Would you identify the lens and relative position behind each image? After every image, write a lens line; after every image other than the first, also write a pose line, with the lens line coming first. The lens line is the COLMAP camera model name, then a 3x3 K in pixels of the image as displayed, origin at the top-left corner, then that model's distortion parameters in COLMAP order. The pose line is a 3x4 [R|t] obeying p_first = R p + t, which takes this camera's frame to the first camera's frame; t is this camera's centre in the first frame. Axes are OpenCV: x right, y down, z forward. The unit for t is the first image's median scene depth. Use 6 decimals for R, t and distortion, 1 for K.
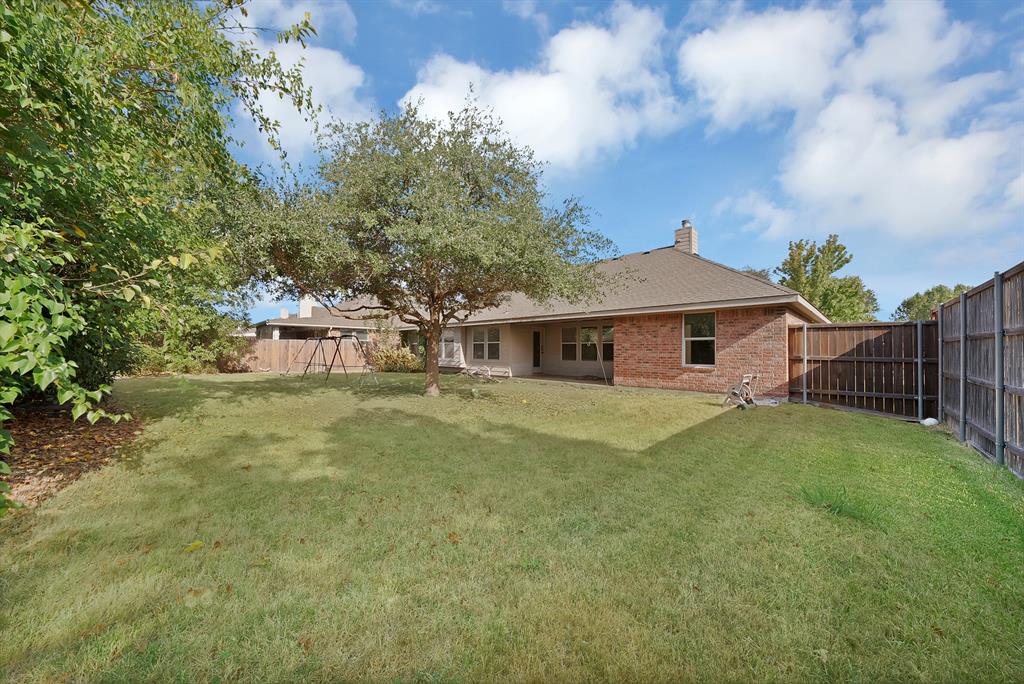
lens RADIAL K [[374.4, 0, 512.3], [0, 374.4, 345.1], [0, 0, 1]] dist [-0.000446, -0.000011]
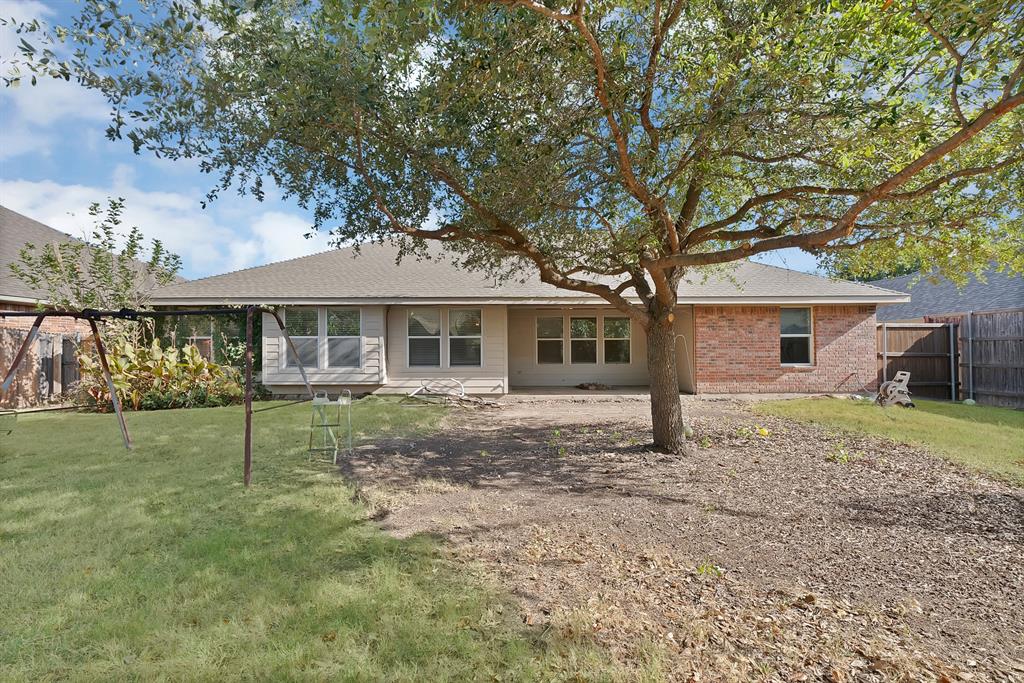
lens RADIAL K [[416.5, 0, 512.0], [0, 416.5, 342.1], [0, 0, 1]] dist [0.001057, 0.000061]
pose [[0.700531, 0.002782, 0.713616, -0.670021], [-0.002098, 0.999996, -0.001838, 0.002335], [-0.713619, -0.000210, 0.700534, 0.726423]]
